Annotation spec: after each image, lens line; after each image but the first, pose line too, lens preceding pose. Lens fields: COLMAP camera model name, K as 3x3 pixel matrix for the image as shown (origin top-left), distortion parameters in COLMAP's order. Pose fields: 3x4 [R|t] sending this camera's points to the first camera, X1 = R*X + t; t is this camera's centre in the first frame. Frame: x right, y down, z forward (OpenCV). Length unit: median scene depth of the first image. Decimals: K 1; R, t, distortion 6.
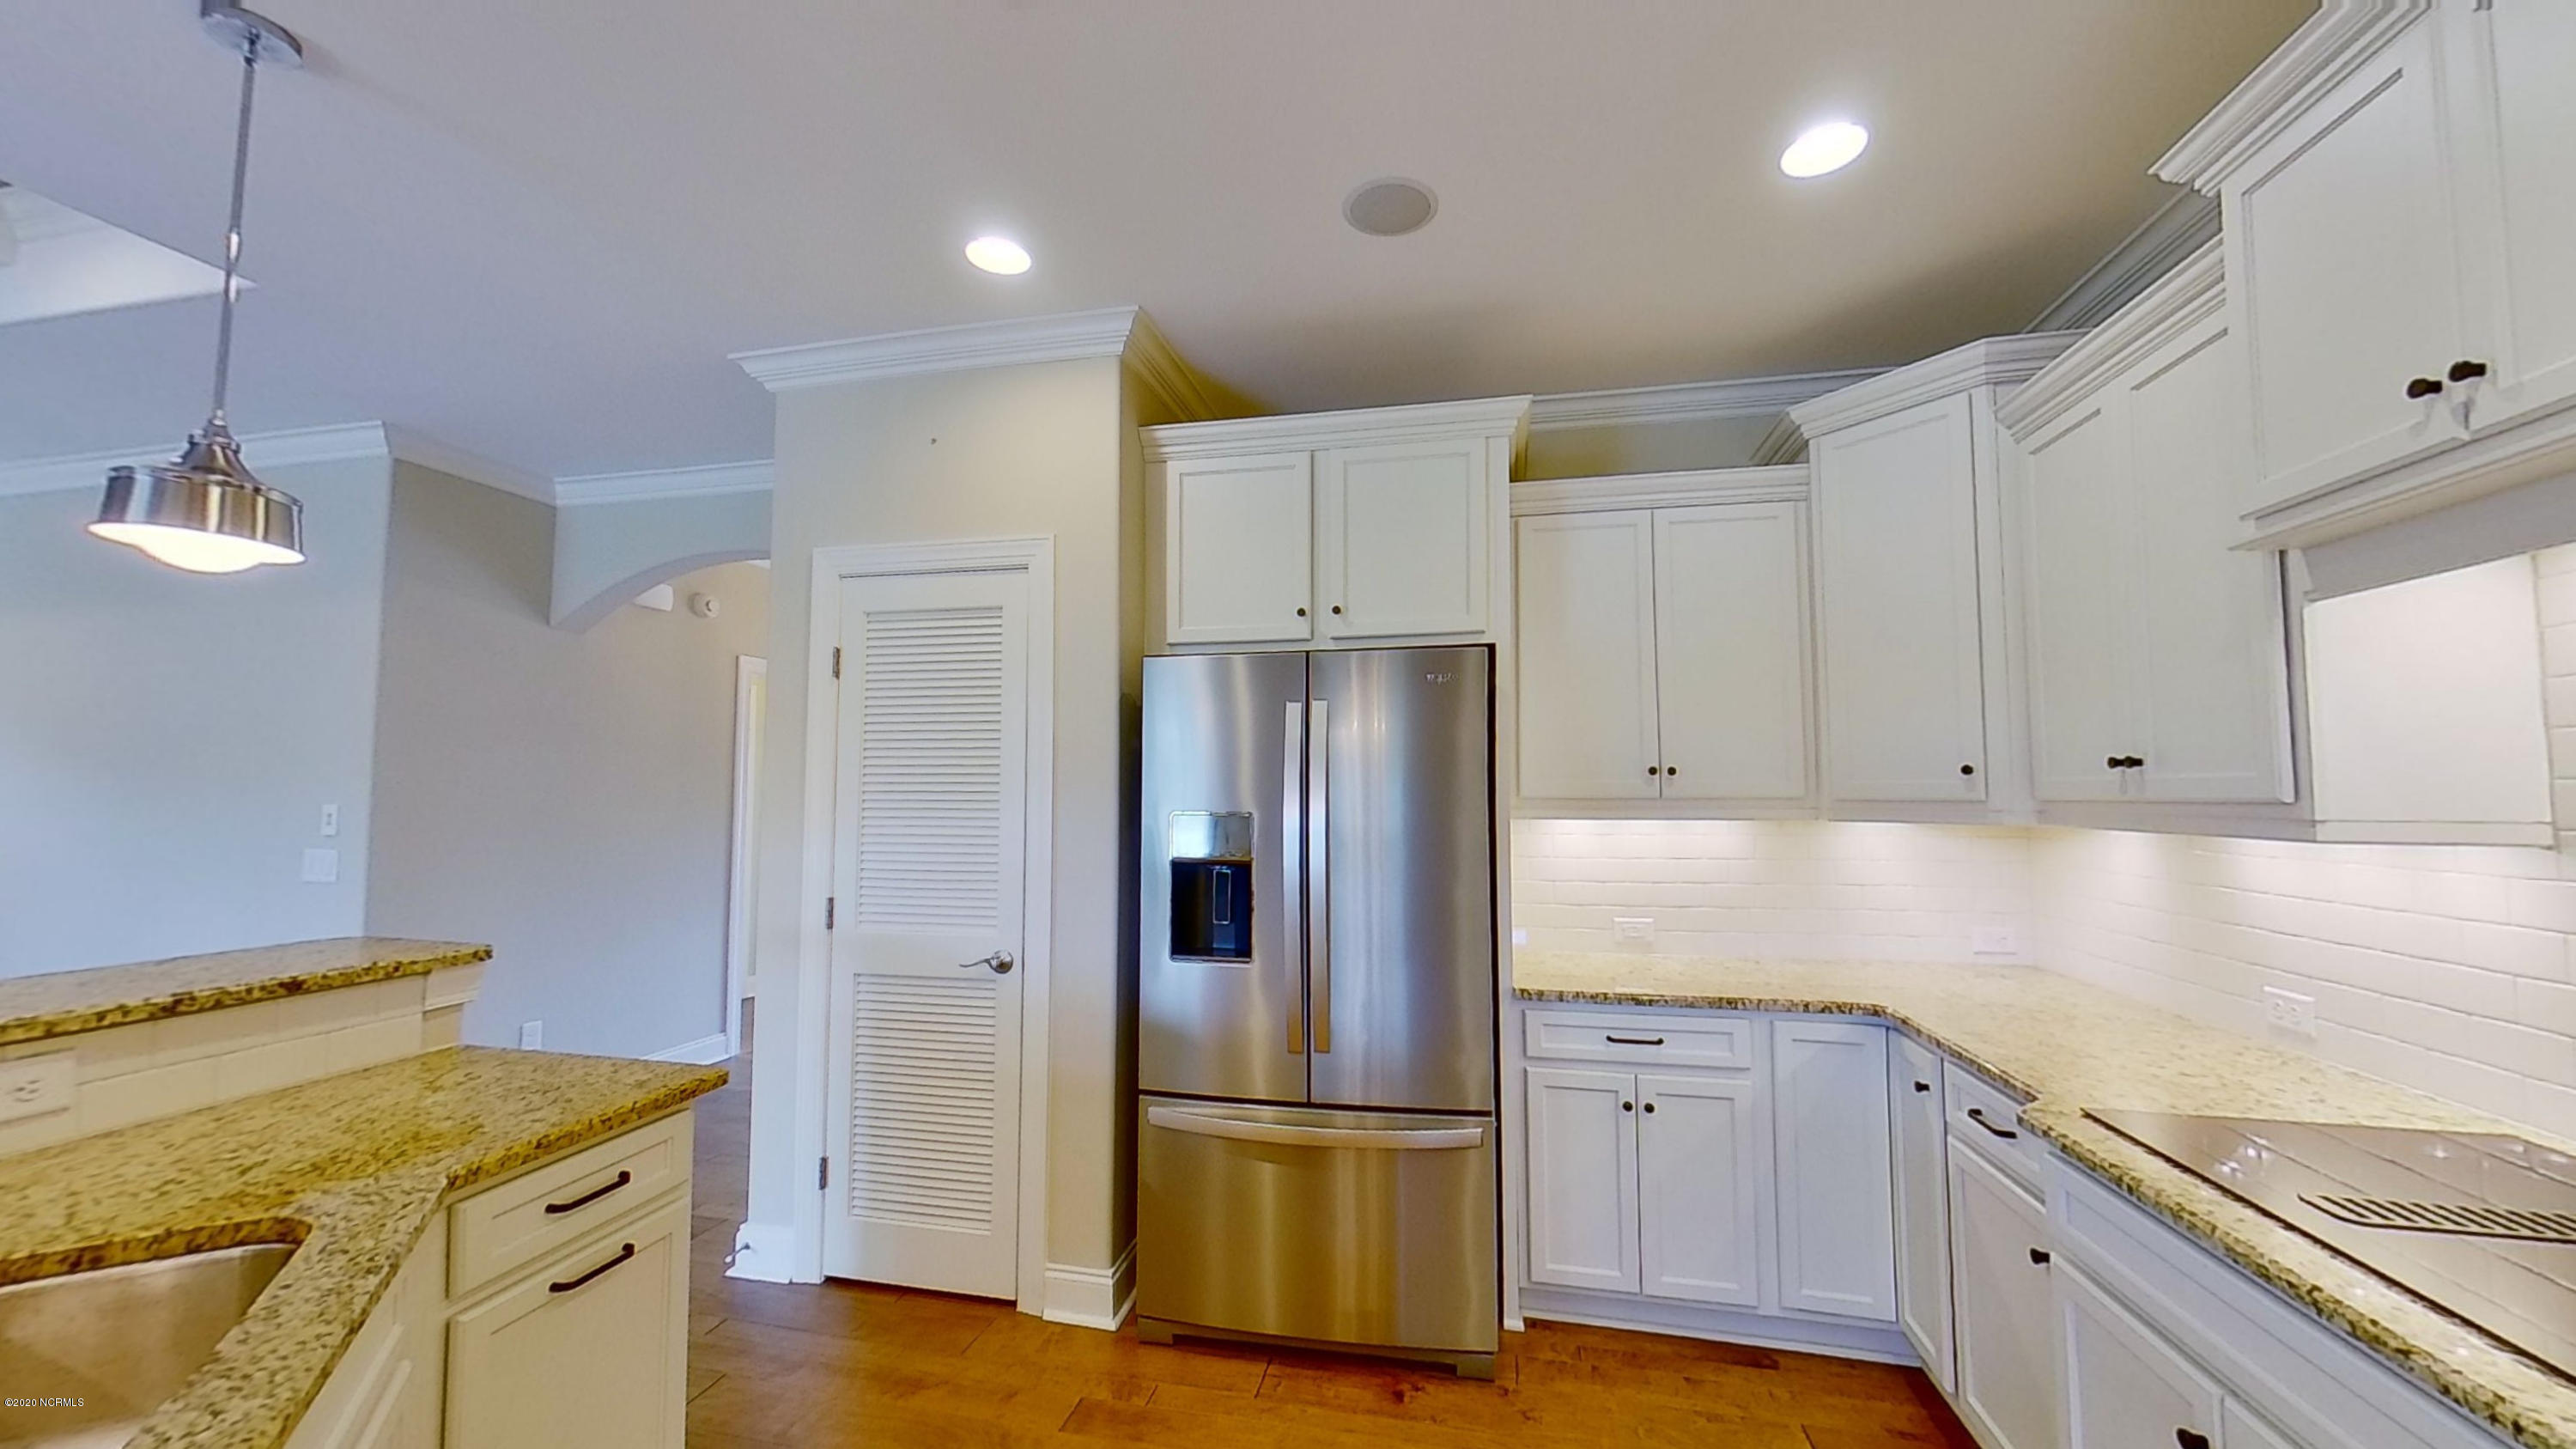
lens RADIAL K [[942.6, 0, 1285.2], [0, 942.6, 731.2], [0, 0, 1]] dist [-0.000088, -0.000222]
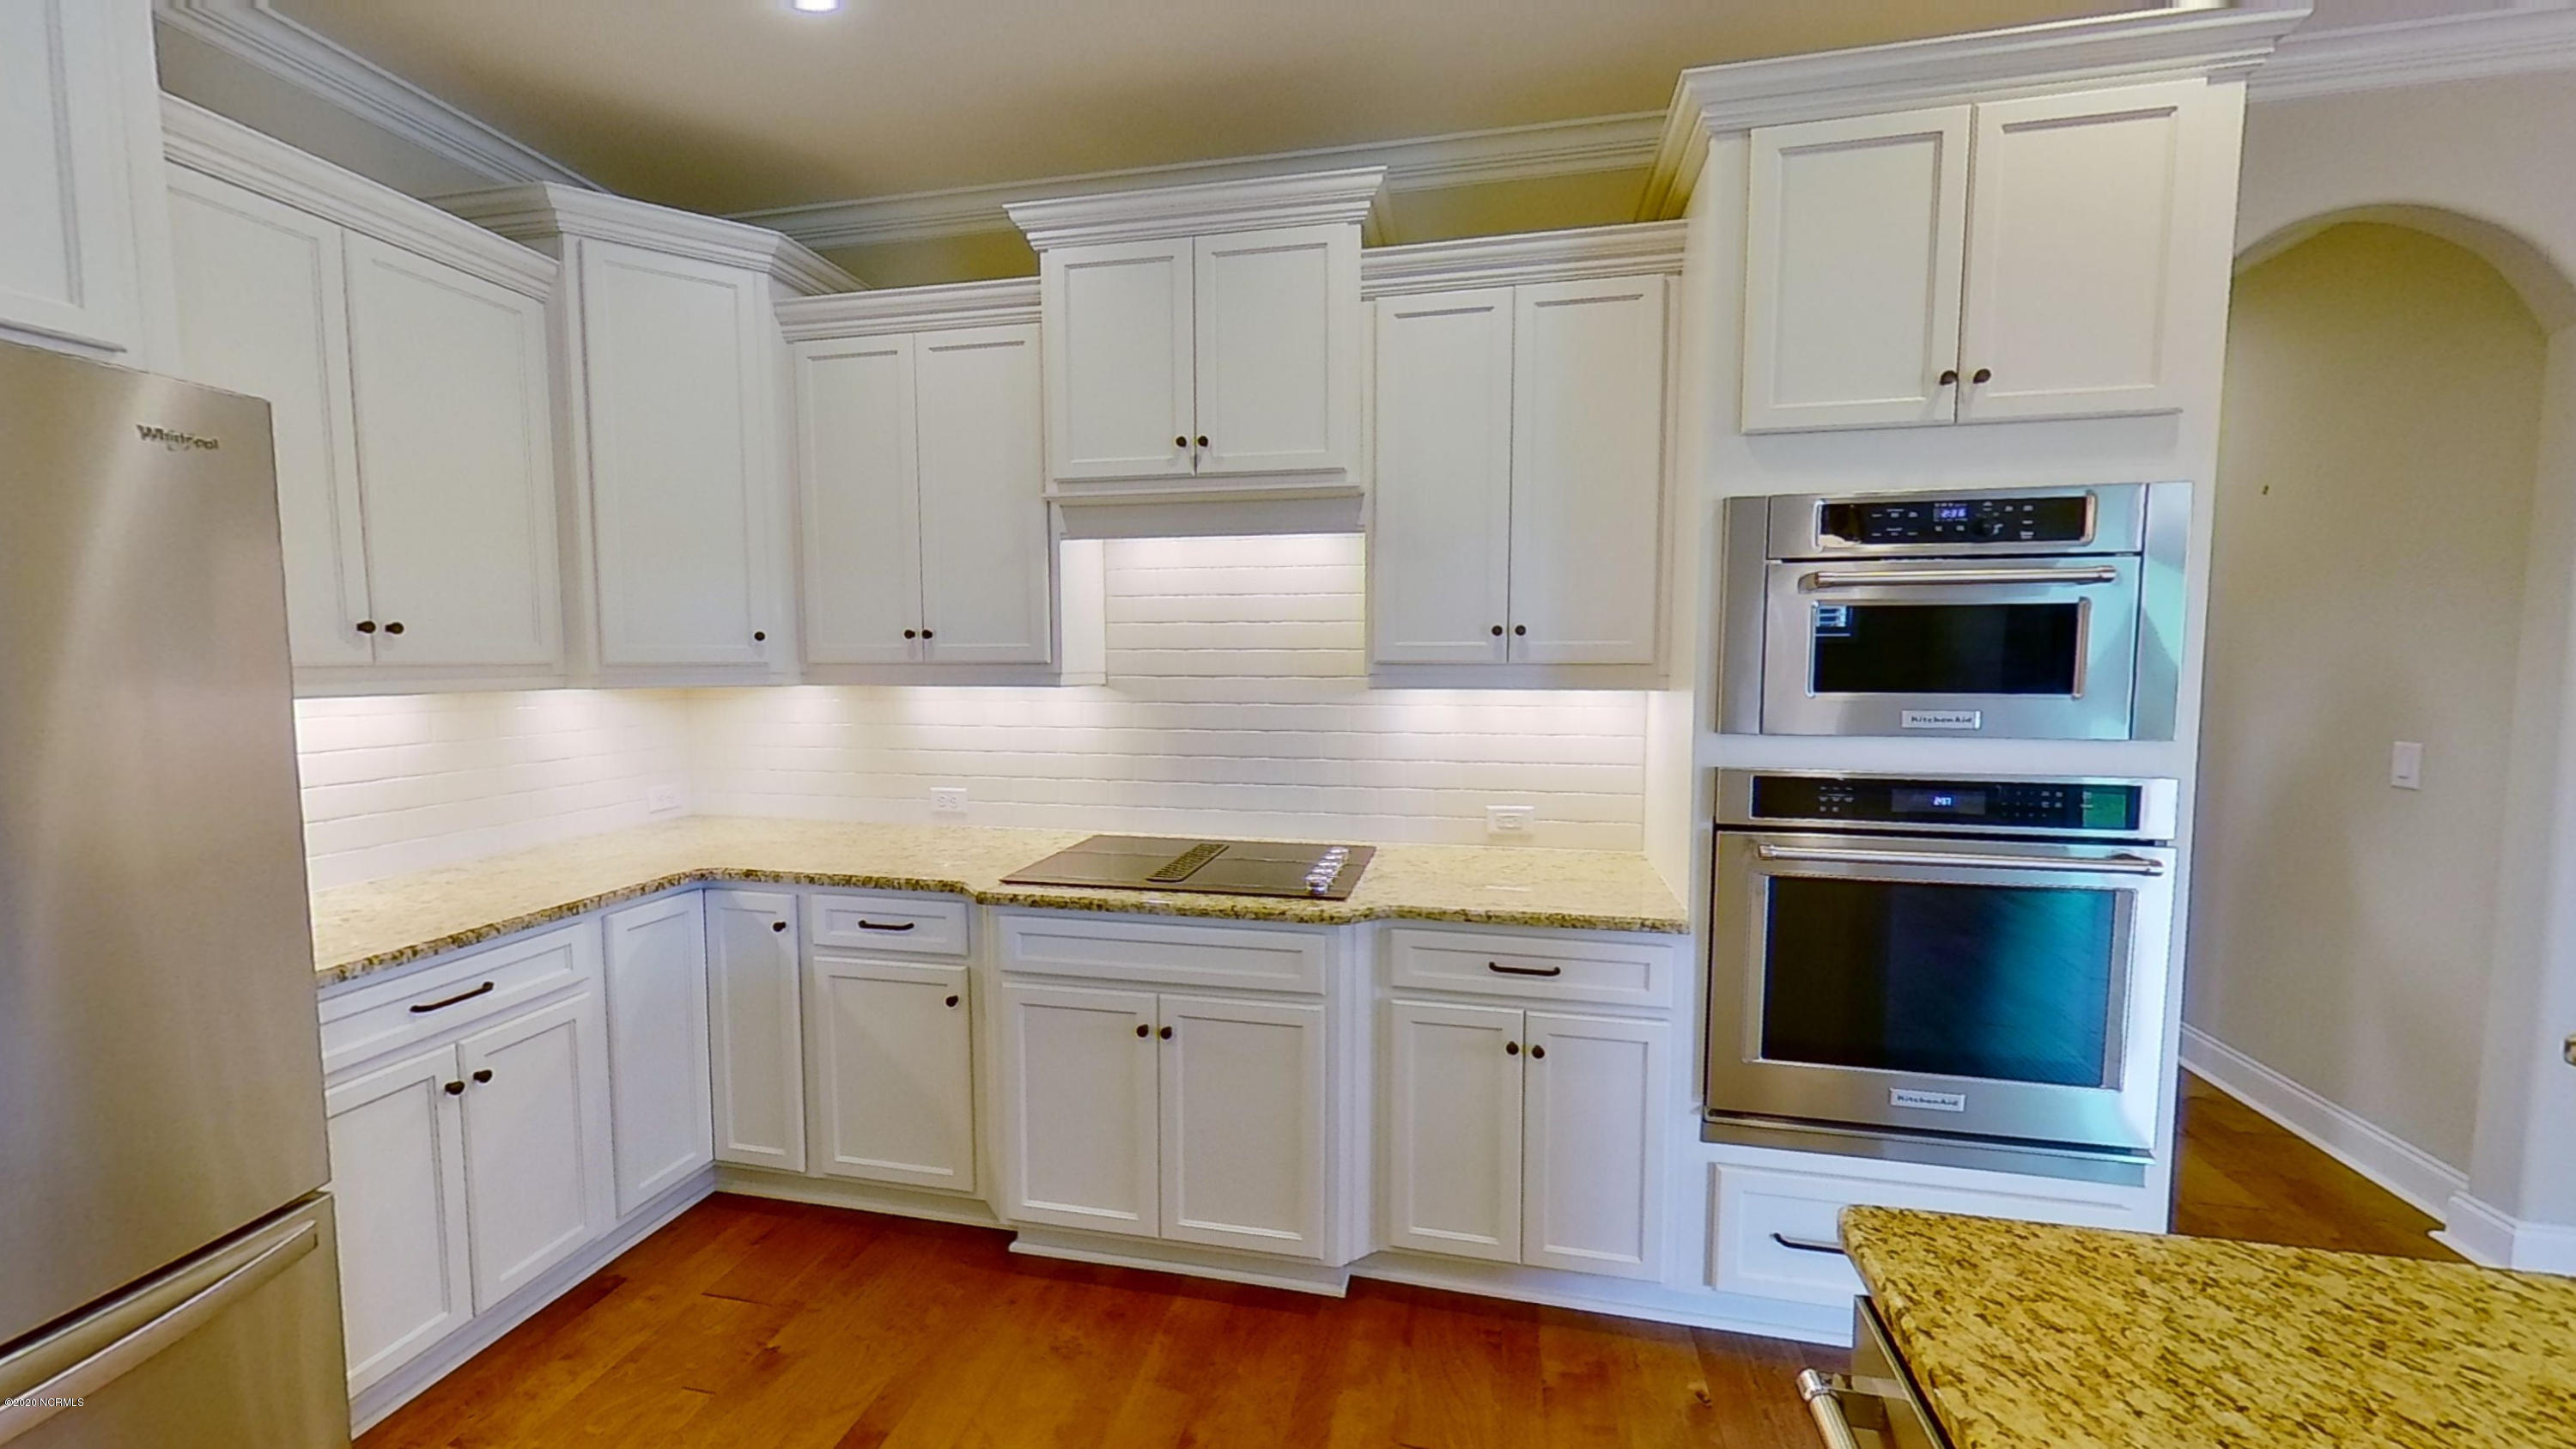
lens RADIAL K [[960.0, 0, 1268.3], [0, 960.0, 734.3], [0, 0, 1]] dist [-0.000991, -0.000031]
pose [[-0.011091, -0.078592, 0.996845, -0.389625], [-0.063494, 0.994950, 0.077736, 0.030137], [-0.997921, -0.062432, -0.016025, 0.425429]]
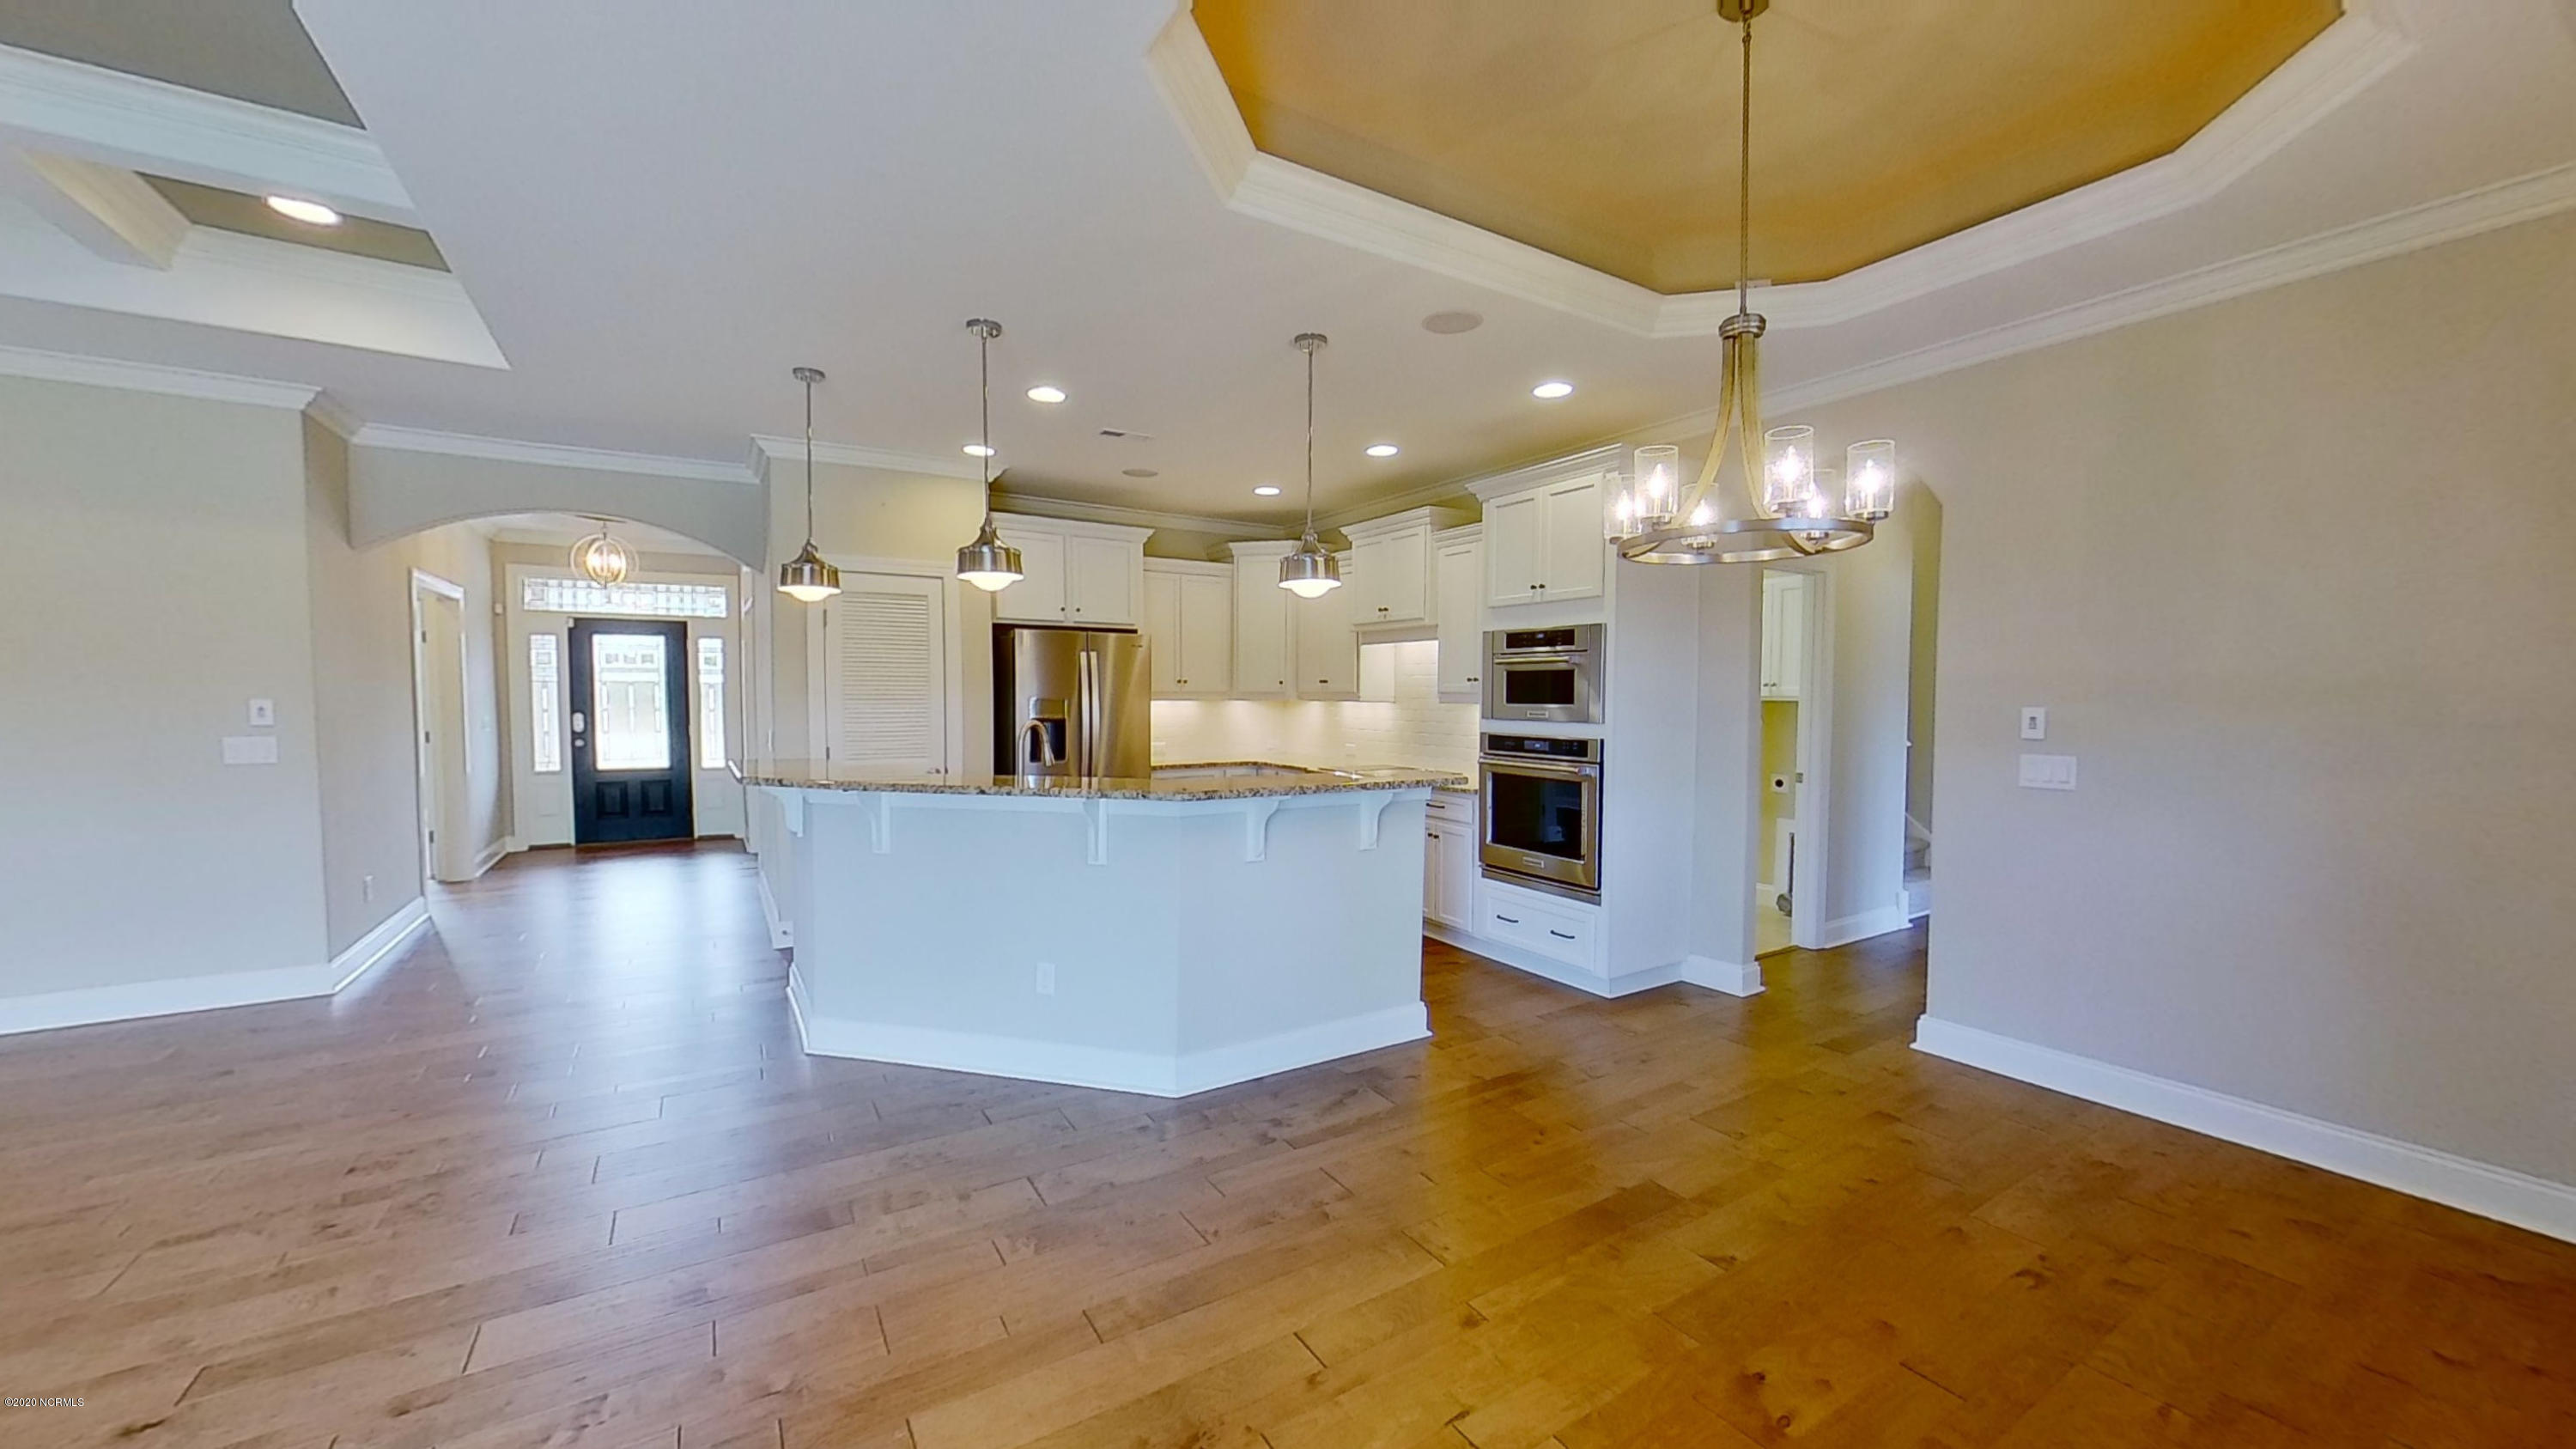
lens RADIAL K [[942.6, 0, 1285.2], [0, 942.6, 731.2], [0, 0, 1]] dist [-0.000088, -0.000222]
pose [[0.712539, -0.030203, 0.700982, -1.414978], [-0.045425, 0.994991, 0.089044, -0.075372], [-0.700160, -0.095289, 0.707599, -1.187886]]
